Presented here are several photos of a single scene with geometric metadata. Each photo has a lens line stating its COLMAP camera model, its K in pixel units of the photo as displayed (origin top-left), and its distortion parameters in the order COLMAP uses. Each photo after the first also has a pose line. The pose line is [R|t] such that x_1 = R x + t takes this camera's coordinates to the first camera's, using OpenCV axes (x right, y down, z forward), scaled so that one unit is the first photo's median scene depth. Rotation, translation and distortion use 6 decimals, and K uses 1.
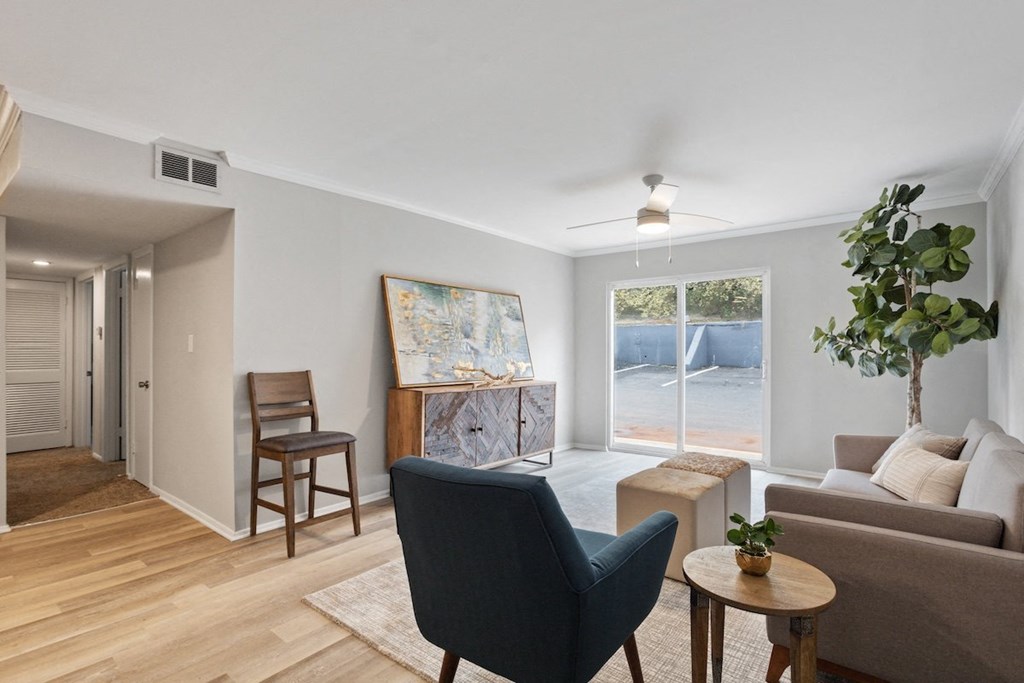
lens RADIAL K [[501.7, 0, 503.7], [0, 501.7, 354.7], [0, 0, 1]] dist [-0.037199, 0.030143]
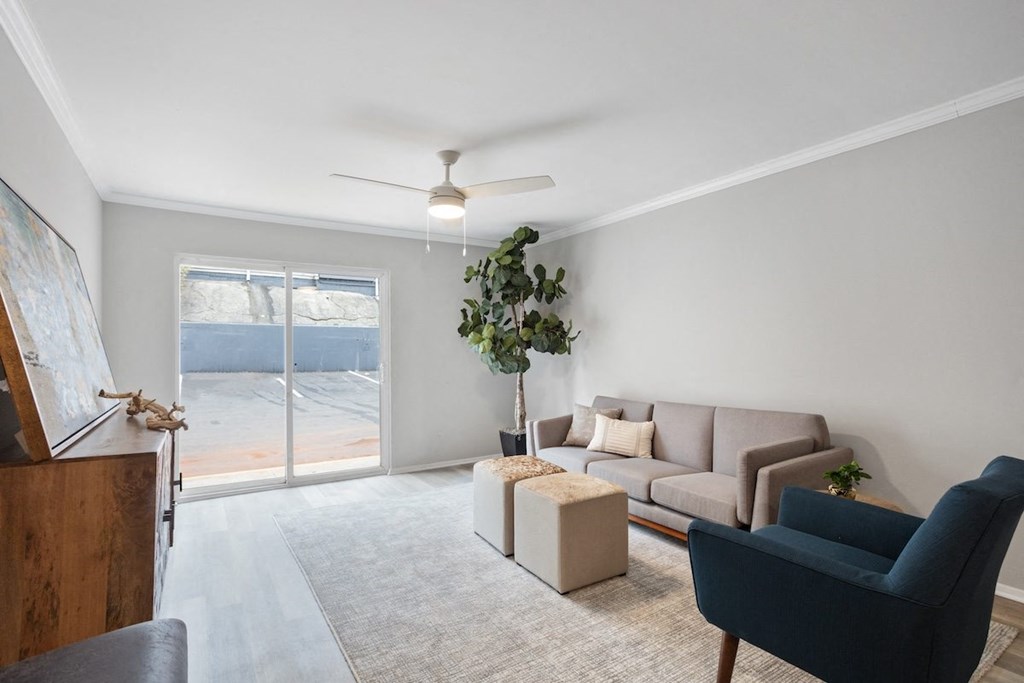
lens RADIAL K [[501.7, 0, 503.7], [0, 501.7, 354.7], [0, 0, 1]] dist [-0.037199, 0.030143]
pose [[0.314564, -0.008561, 0.949198, -0.496608], [0.016545, 0.999857, 0.003535, -0.006241], [-0.949092, 0.014592, 0.314660, 0.638370]]
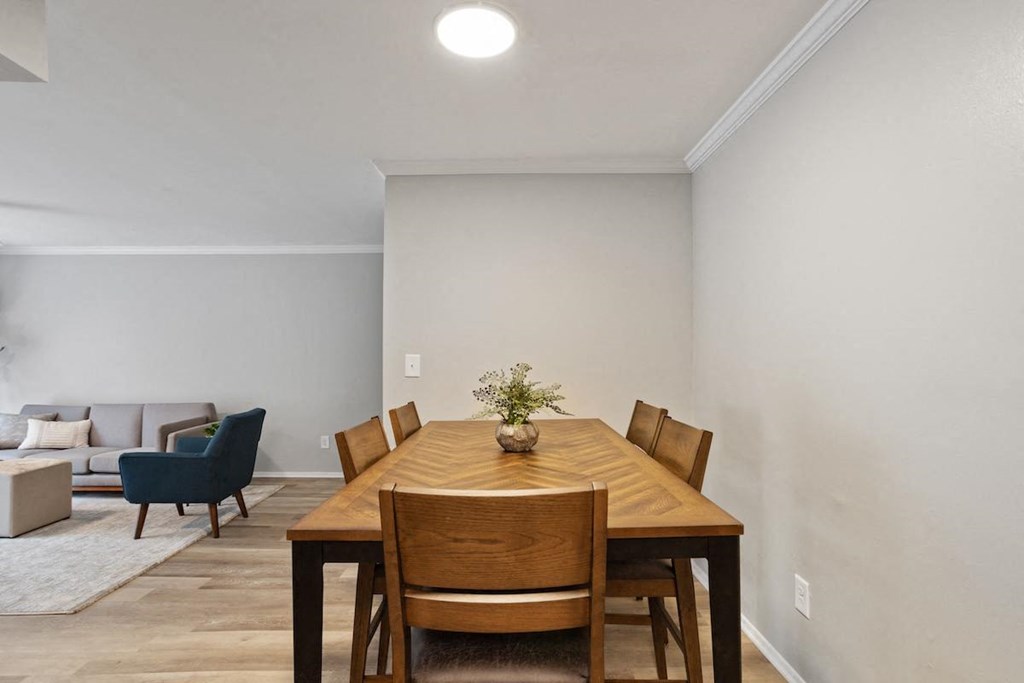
lens RADIAL K [[501.7, 0, 503.7], [0, 501.7, 354.7], [0, 0, 1]] dist [-0.037199, 0.030143]
pose [[-0.631236, 0.002448, 0.775587, -1.222476], [0.006596, 0.999976, 0.002212, -0.032505], [-0.775563, 0.006512, -0.631236, 0.651040]]
